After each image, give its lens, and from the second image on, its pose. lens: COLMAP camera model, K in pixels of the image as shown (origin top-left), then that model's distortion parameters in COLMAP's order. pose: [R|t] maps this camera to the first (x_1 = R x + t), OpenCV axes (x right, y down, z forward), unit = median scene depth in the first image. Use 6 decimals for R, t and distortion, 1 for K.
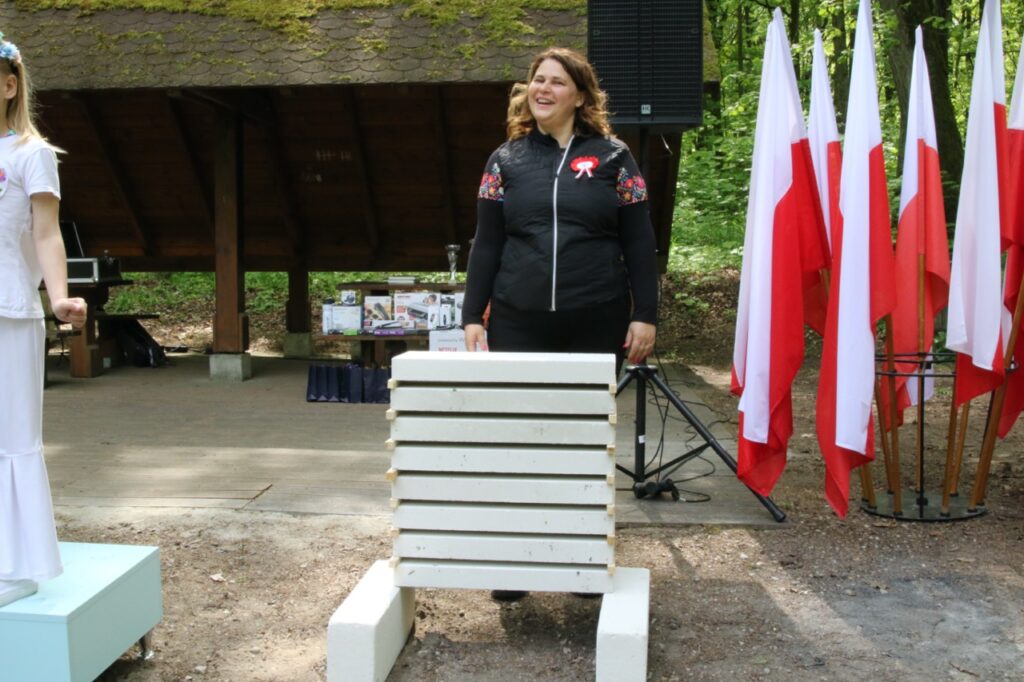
lens RADIAL K [[1133.1, 0, 497.5], [0, 1133.1, 321.0], [0, 0, 1]] dist [-0.077168, 0.000000]
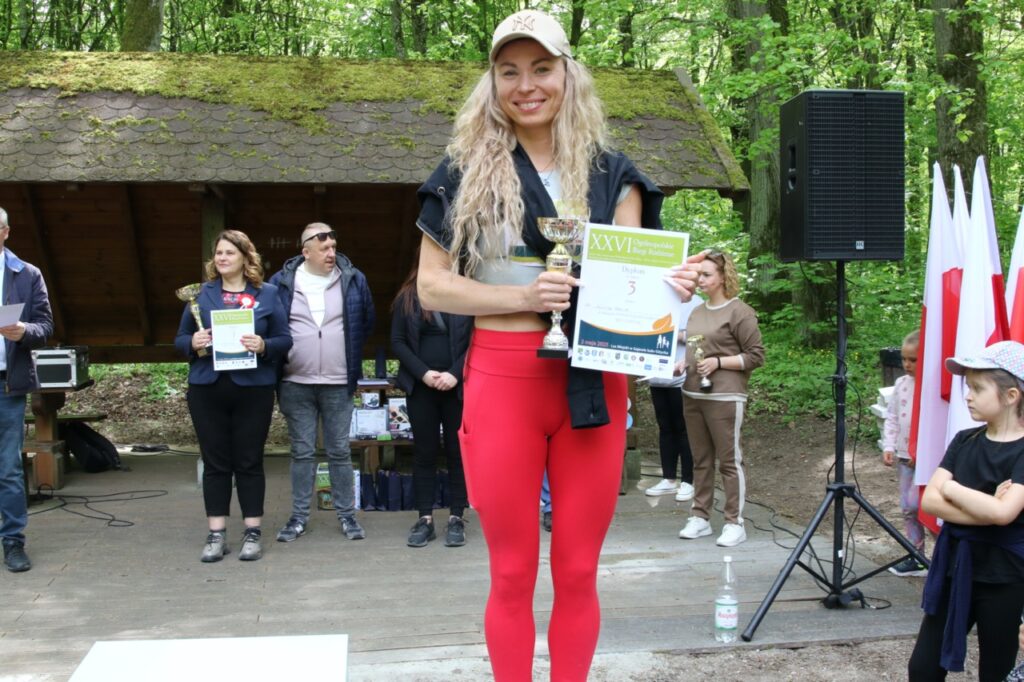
lens RADIAL K [[1133.1, 0, 504.7], [0, 1133.1, 337.1], [0, 0, 1]] dist [-0.077168, 0.000000]
pose [[0.970464, -0.013231, 0.240881, -0.254533], [0.021086, 0.999326, -0.030060, -0.043172], [-0.240321, 0.034251, 0.970089, 0.032674]]
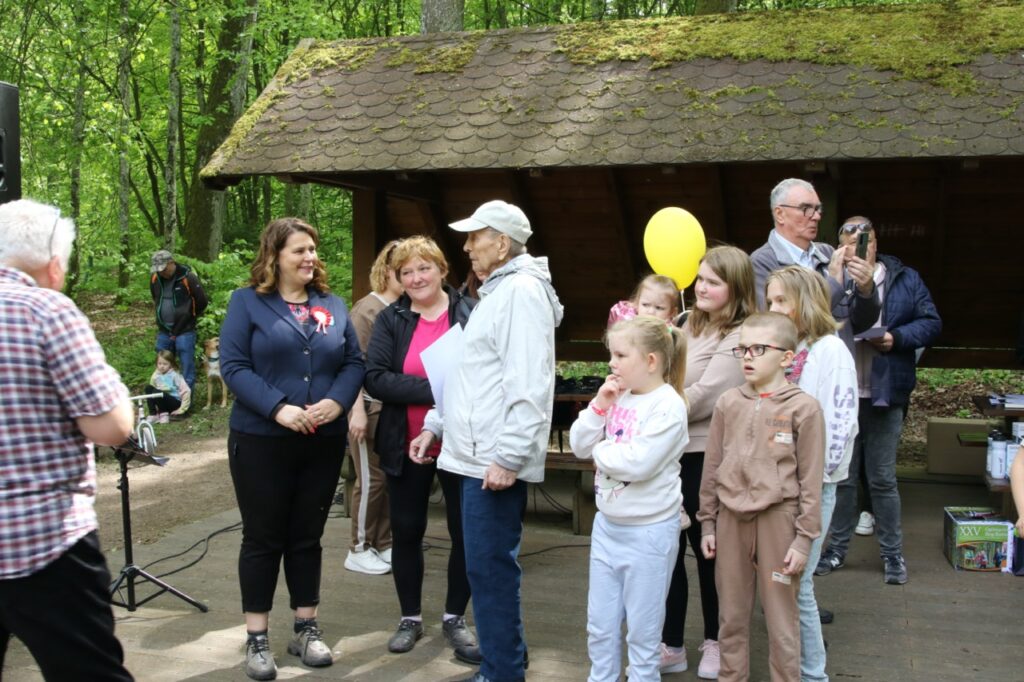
lens RADIAL K [[1133.1, 0, 495.3], [0, 1133.1, 318.6], [0, 0, 1]] dist [-0.077168, 0.000000]
pose [[0.971082, 0.008495, -0.238595, -0.301431], [-0.015750, 0.999469, -0.028519, -0.070091], [0.238226, 0.031453, 0.970700, 0.193140]]
